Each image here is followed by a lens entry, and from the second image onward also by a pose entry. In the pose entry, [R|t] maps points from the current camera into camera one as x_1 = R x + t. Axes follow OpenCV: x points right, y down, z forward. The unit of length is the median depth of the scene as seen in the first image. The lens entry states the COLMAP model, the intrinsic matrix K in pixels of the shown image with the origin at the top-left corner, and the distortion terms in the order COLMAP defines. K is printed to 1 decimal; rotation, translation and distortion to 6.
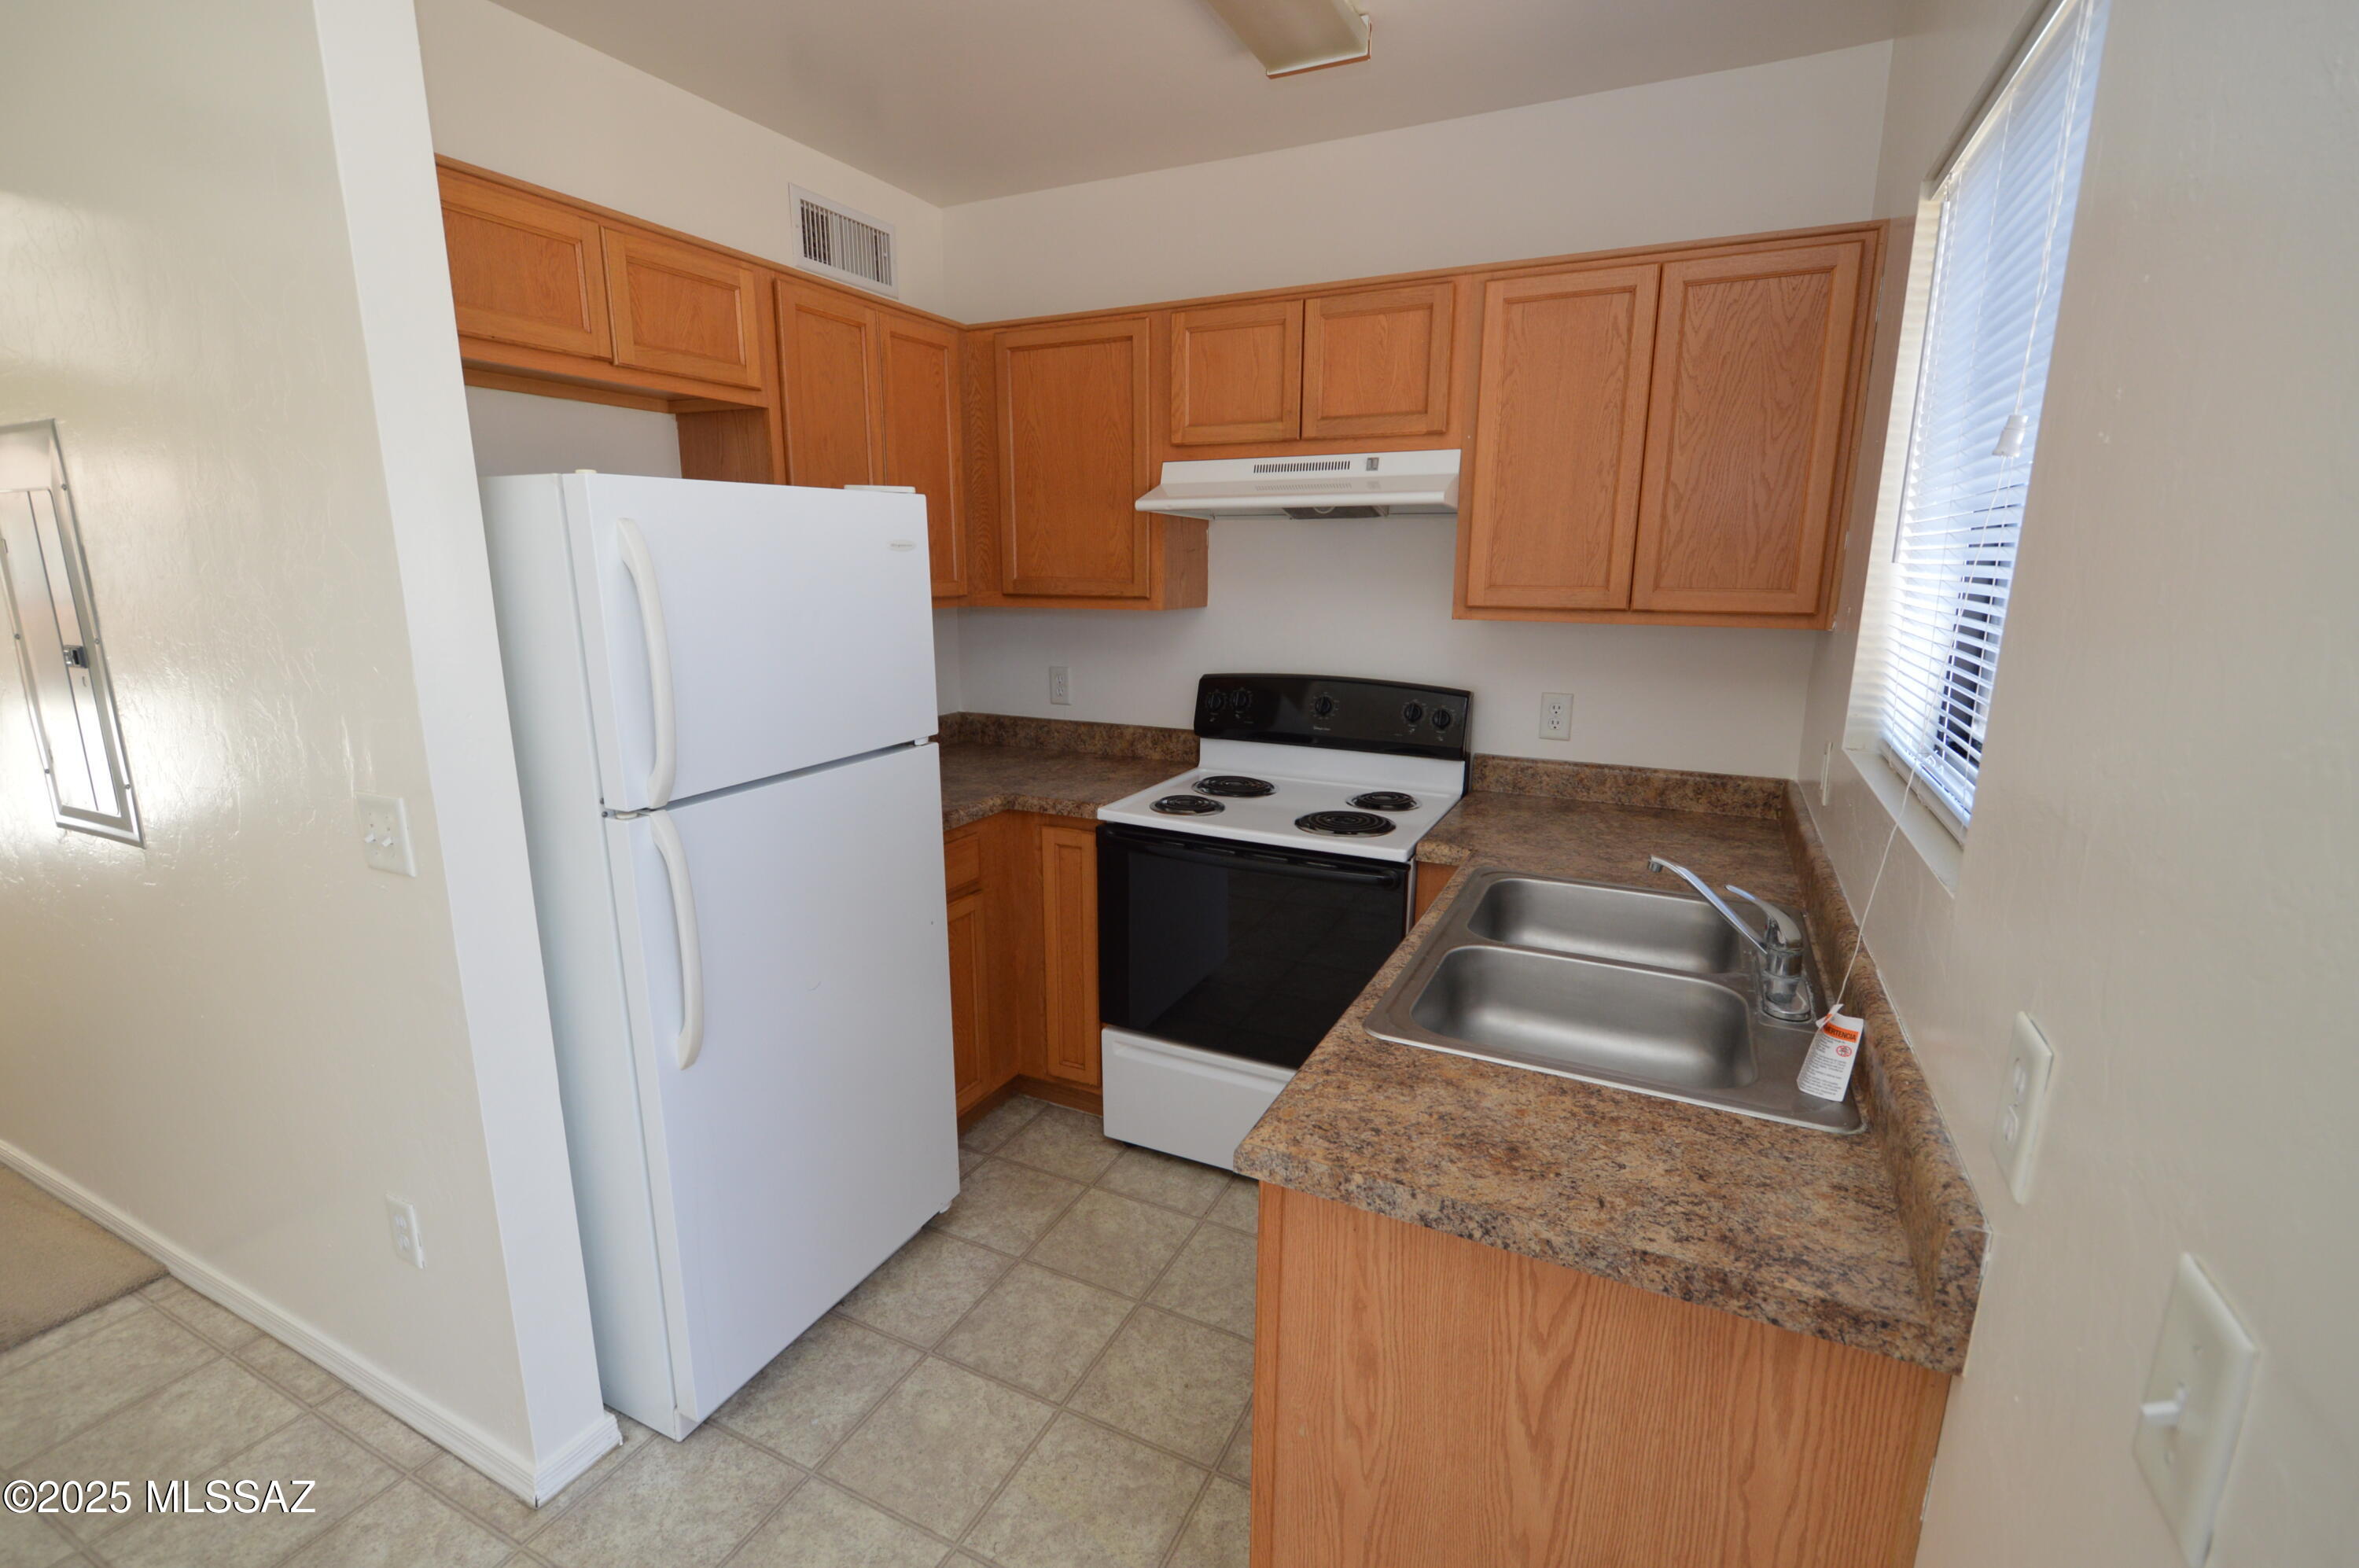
lens RADIAL K [[1044.5, 0, 1179.5], [0, 1044.5, 784.0], [0, 0, 1]] dist [0.001382, 0.000110]
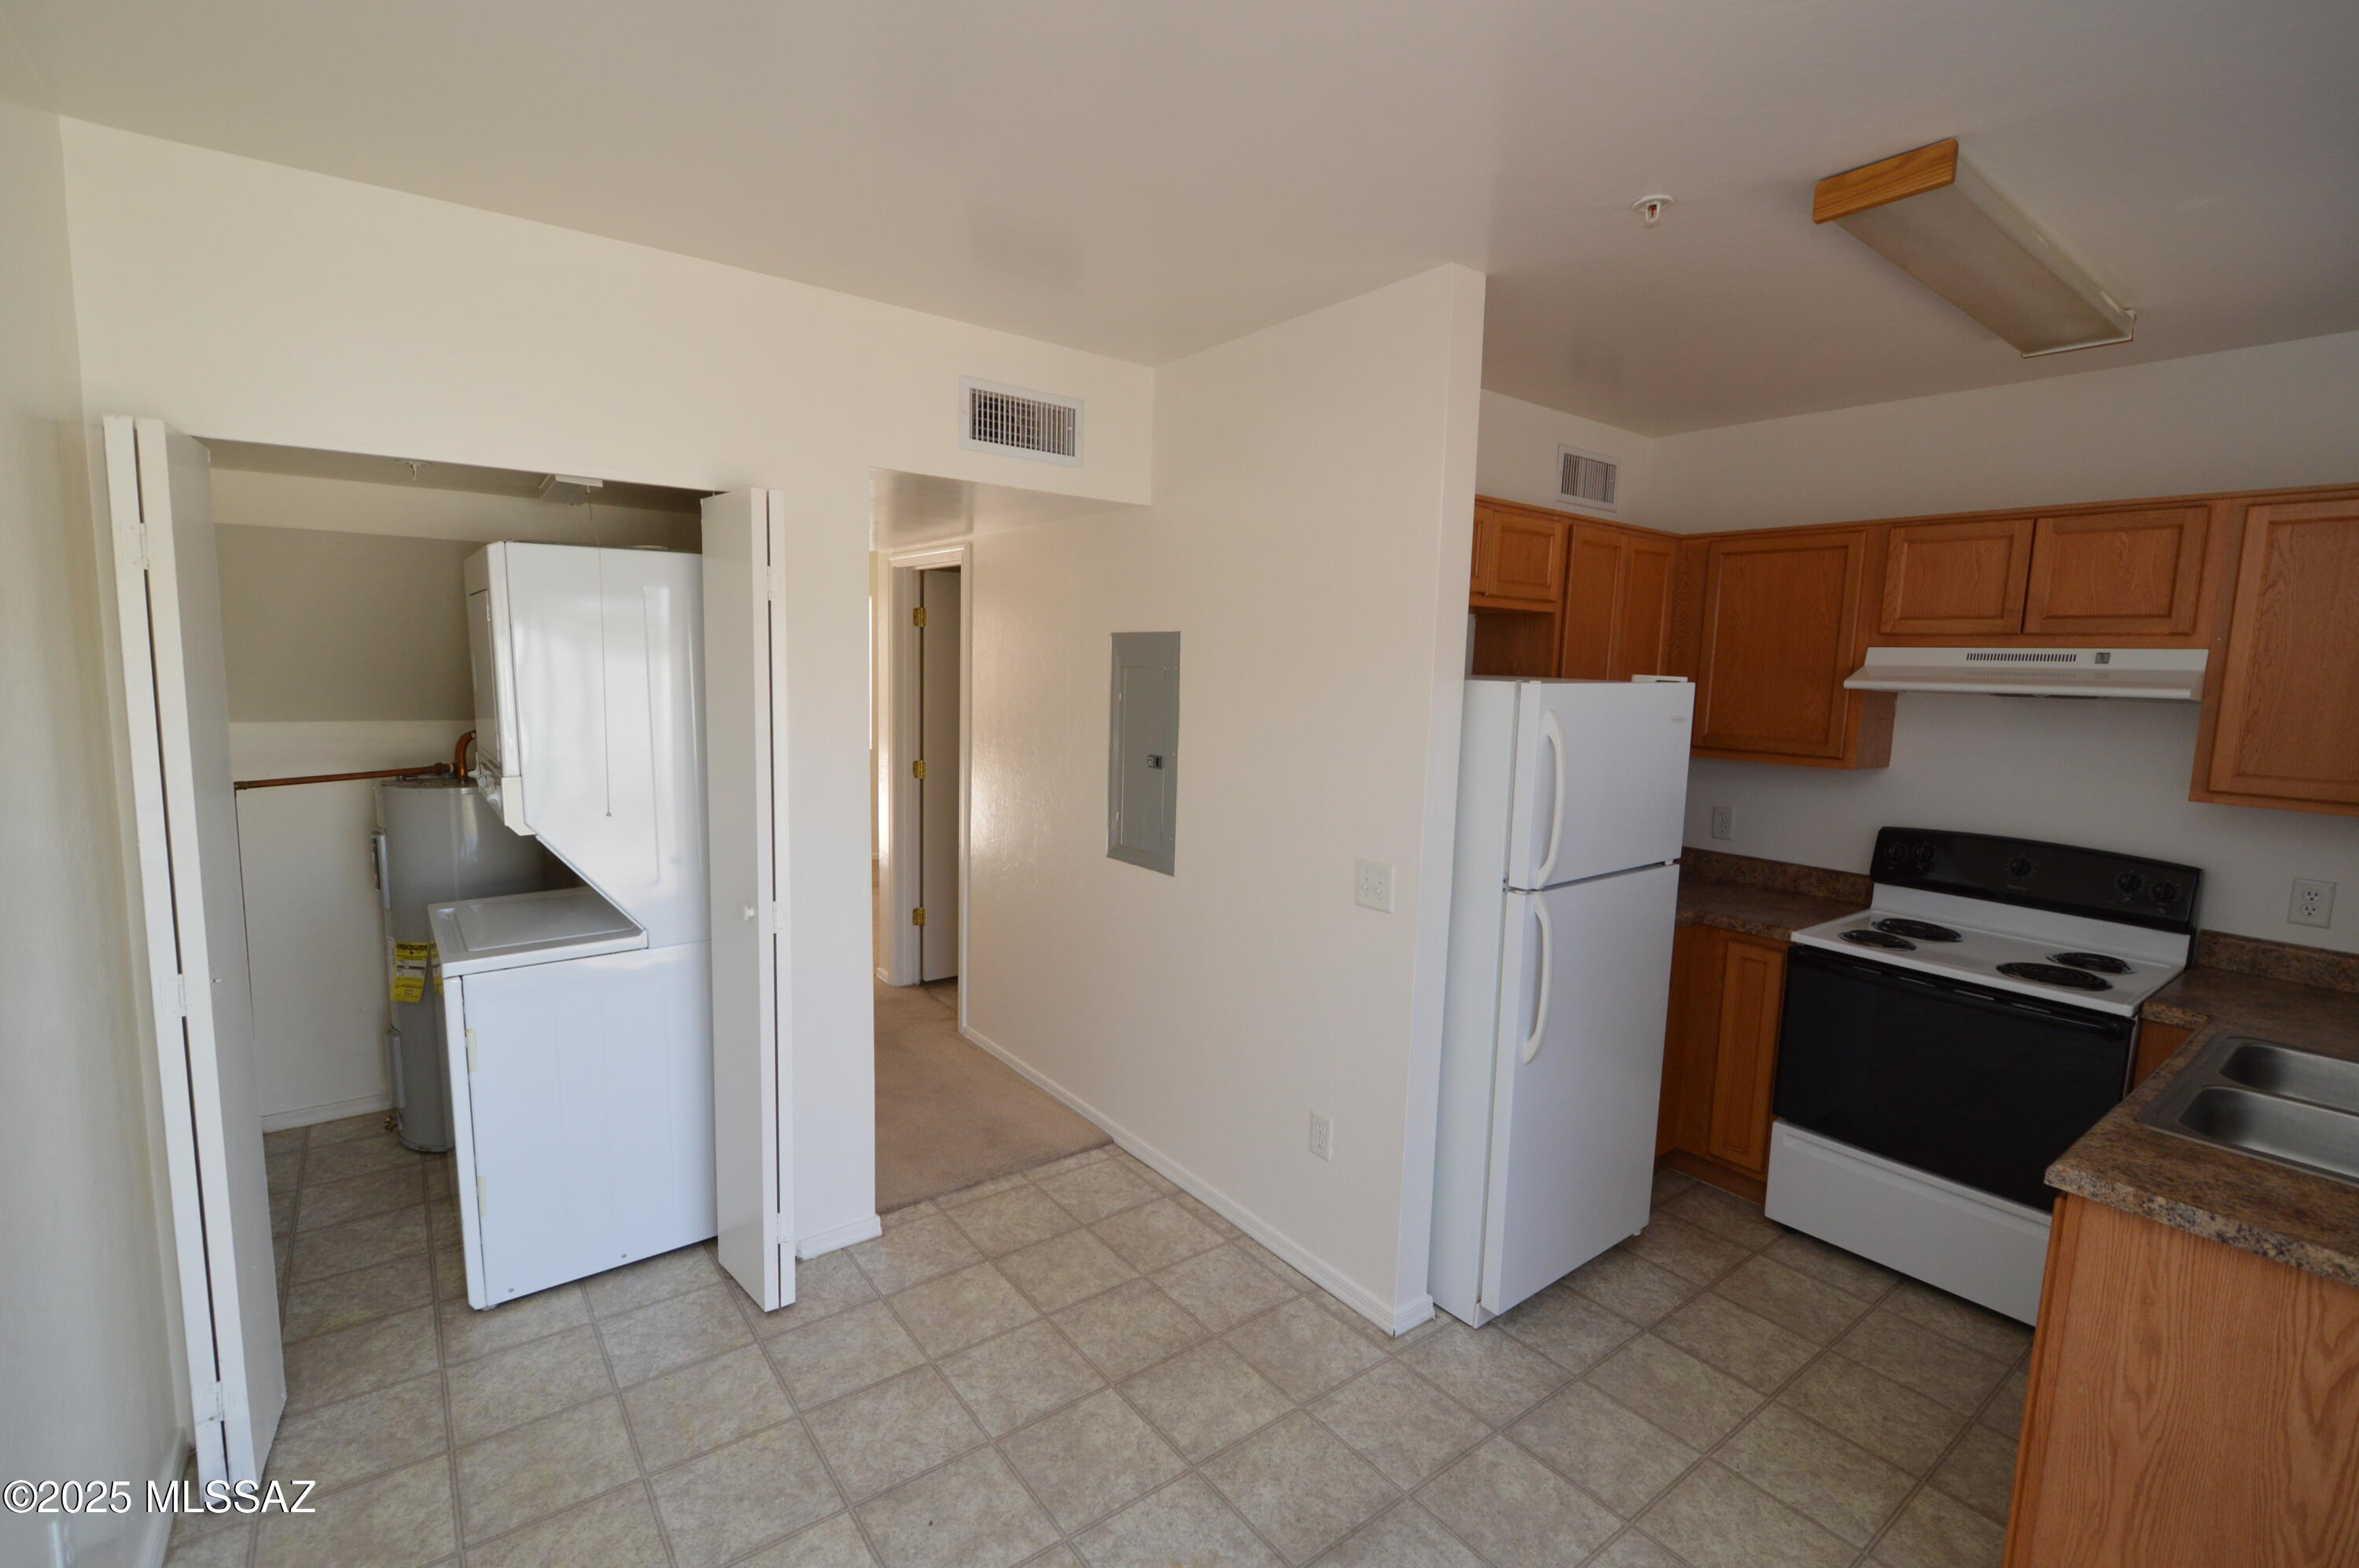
lens RADIAL K [[1039.1, 0, 1179.5], [0, 1039.1, 784.0], [0, 0, 1]] dist [-0.010956, 0.000742]
pose [[0.889856, 0.073974, -0.450205, -0.201897], [-0.120835, 0.989743, -0.076211, 0.034190], [0.439949, 0.122218, 0.889667, -0.432545]]
